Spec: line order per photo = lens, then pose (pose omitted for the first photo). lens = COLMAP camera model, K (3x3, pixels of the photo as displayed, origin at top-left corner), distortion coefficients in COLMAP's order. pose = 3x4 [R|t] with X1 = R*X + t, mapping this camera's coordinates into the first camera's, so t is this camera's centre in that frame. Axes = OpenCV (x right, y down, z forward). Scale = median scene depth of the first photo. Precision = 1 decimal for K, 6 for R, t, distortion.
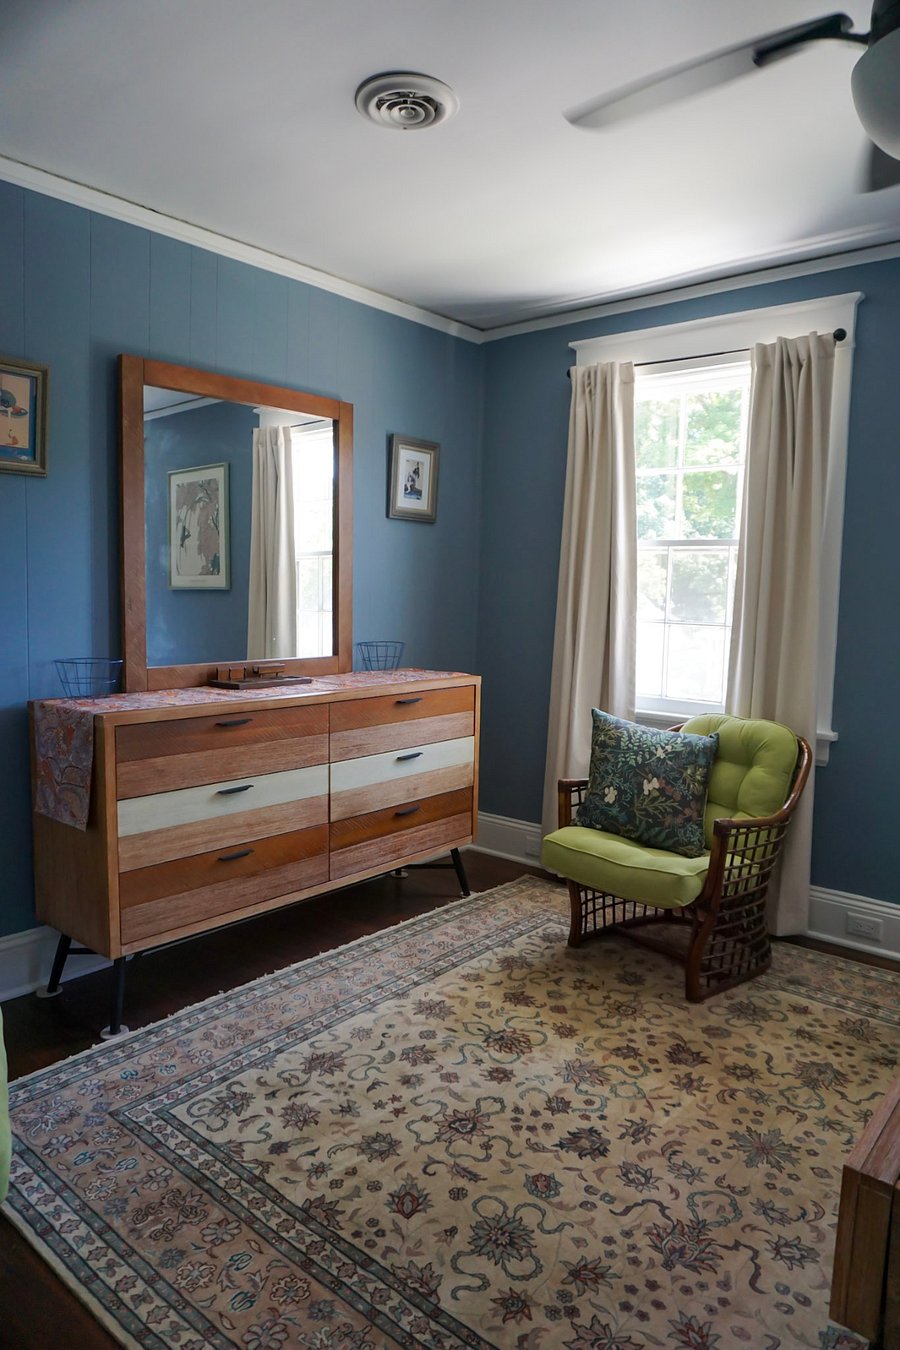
lens RADIAL K [[914.8, 0, 401.6], [0, 914.8, 675.0], [0, 0, 1]] dist [-0.040542, 0.035523]
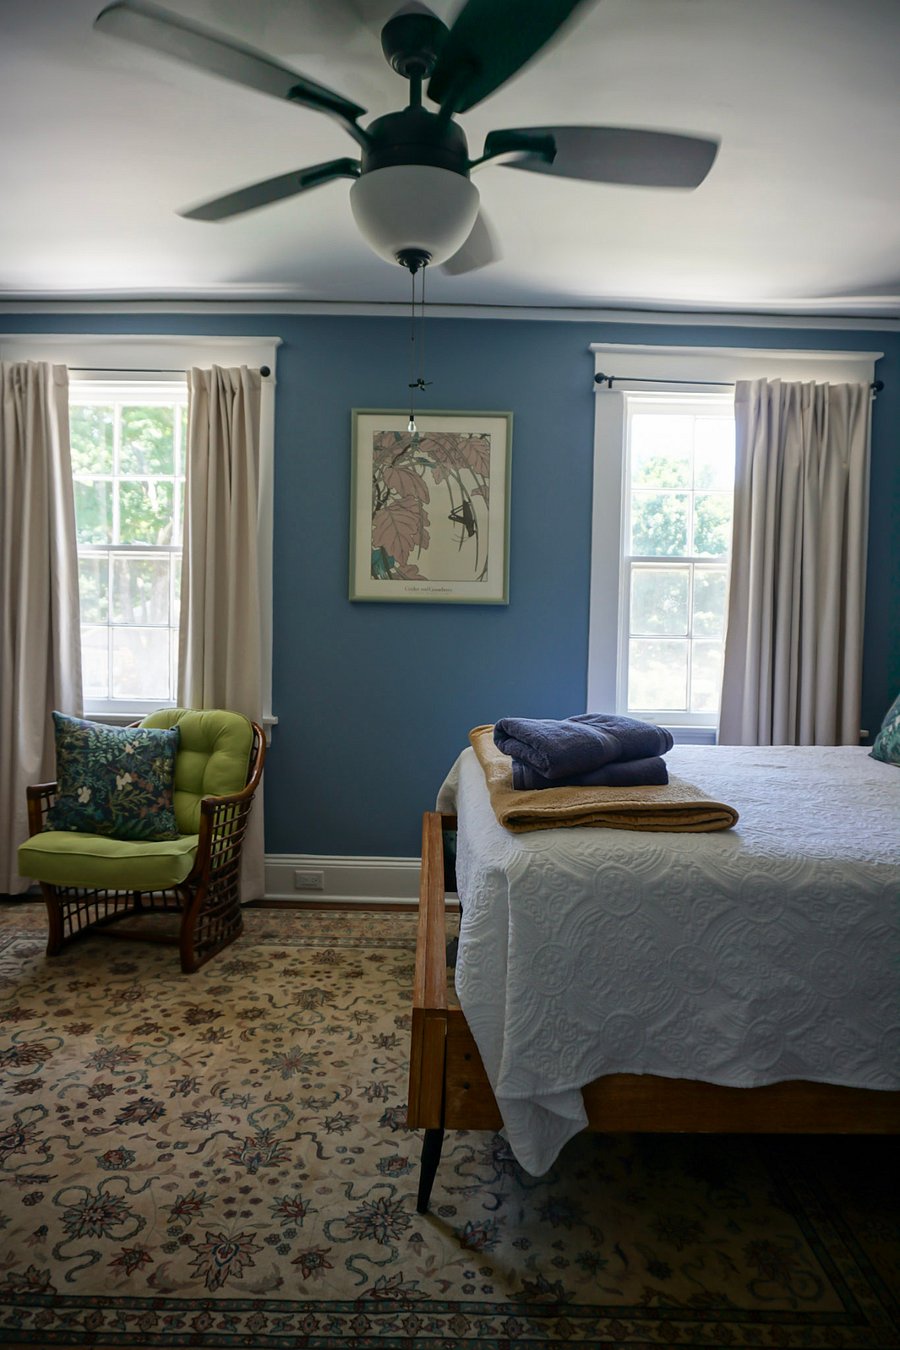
lens RADIAL K [[914.8, 0, 441.3], [0, 914.8, 670.5], [0, 0, 1]] dist [-0.040542, 0.035523]
pose [[0.768913, -0.046340, 0.637671, -0.131627], [0.056750, 0.998380, 0.004123, 0.016843], [-0.636829, 0.033017, 0.770297, -0.033793]]
